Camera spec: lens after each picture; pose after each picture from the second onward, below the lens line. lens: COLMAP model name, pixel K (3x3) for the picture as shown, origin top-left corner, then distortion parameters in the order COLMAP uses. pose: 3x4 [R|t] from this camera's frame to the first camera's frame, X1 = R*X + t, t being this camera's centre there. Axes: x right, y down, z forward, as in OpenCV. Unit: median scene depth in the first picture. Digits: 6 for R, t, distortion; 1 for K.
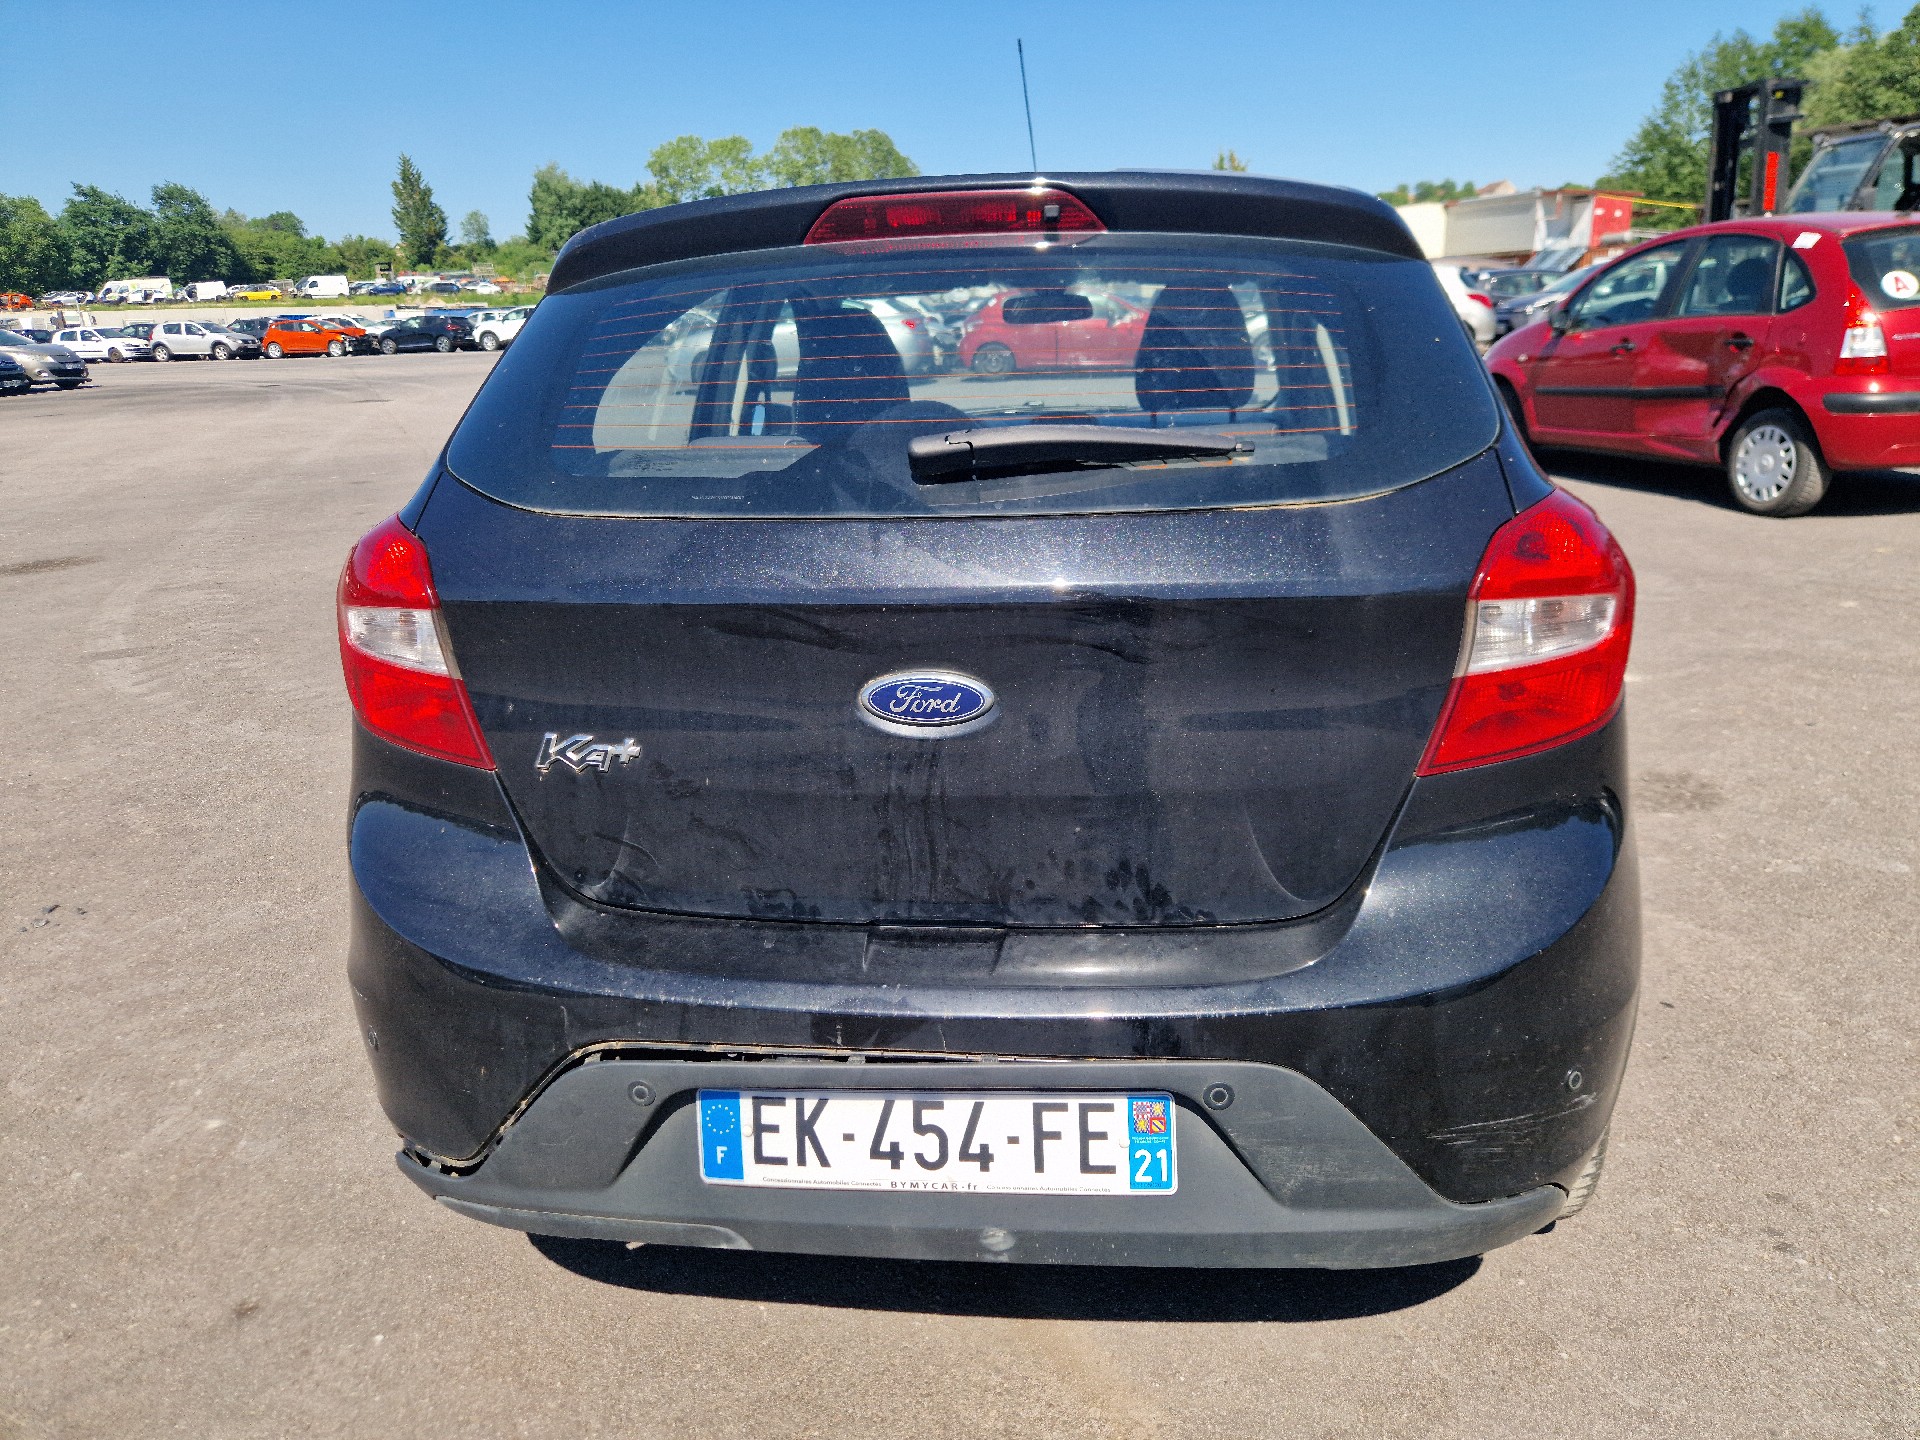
lens RADIAL K [[1287.9, 0, 966.0], [0, 1287.9, 726.7], [0, 0, 1]] dist [0.056963, -0.053872]
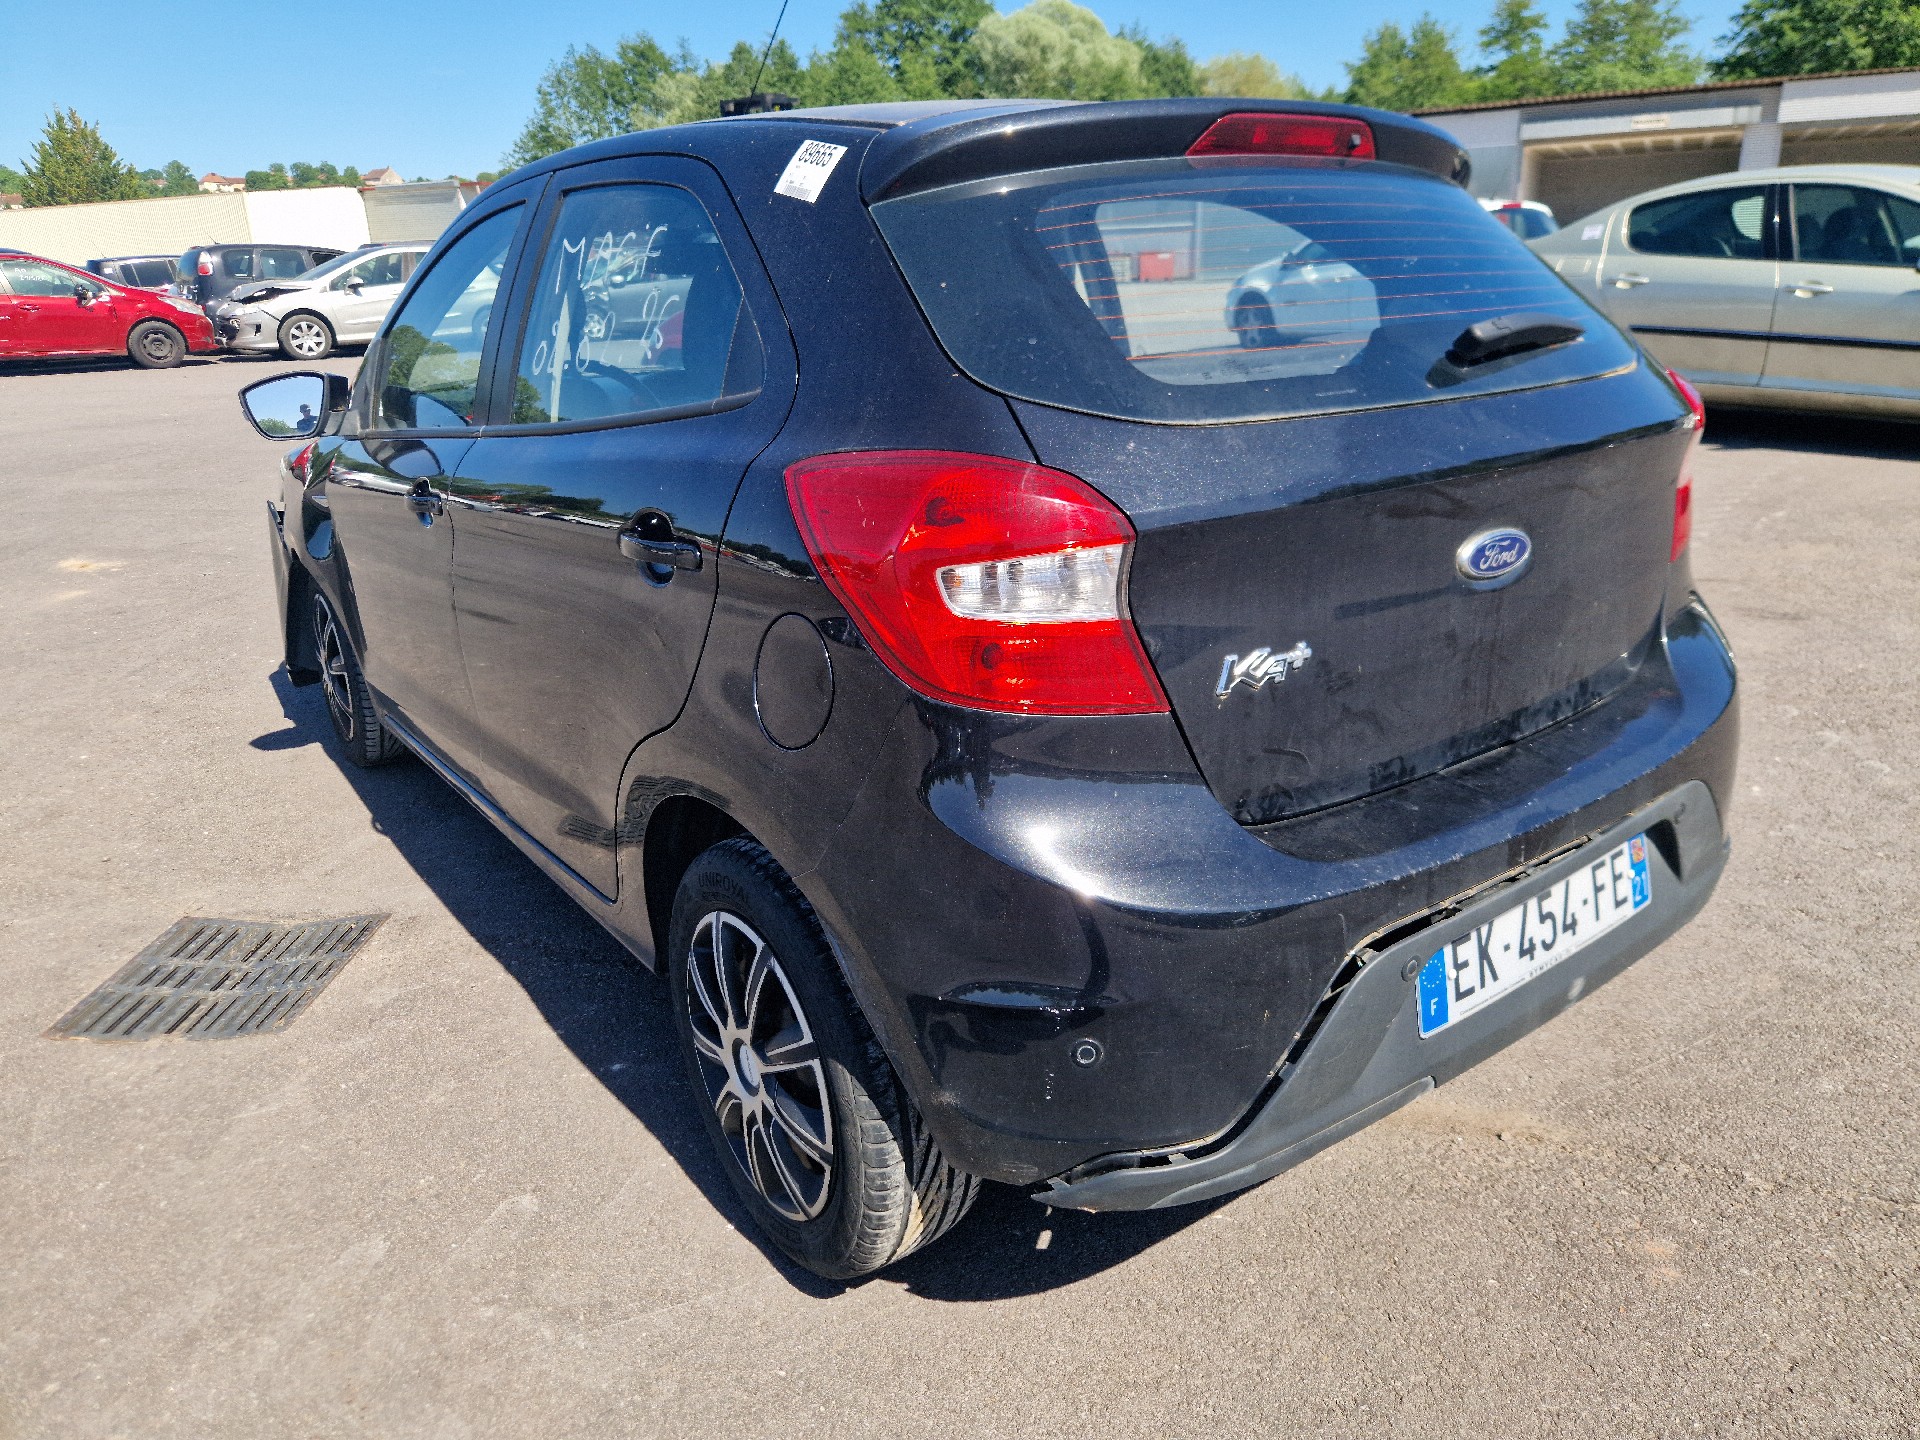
lens RADIAL K [[1277.3, 0, 979.2], [0, 1277.3, 714.5], [0, 0, 1]] dist [0.060997, -0.058242]
pose [[0.730338, -0.208660, 0.650436, -1.092948], [0.207525, 0.974973, 0.079754, -0.066496], [-0.650799, 0.076734, 0.755362, 0.420834]]
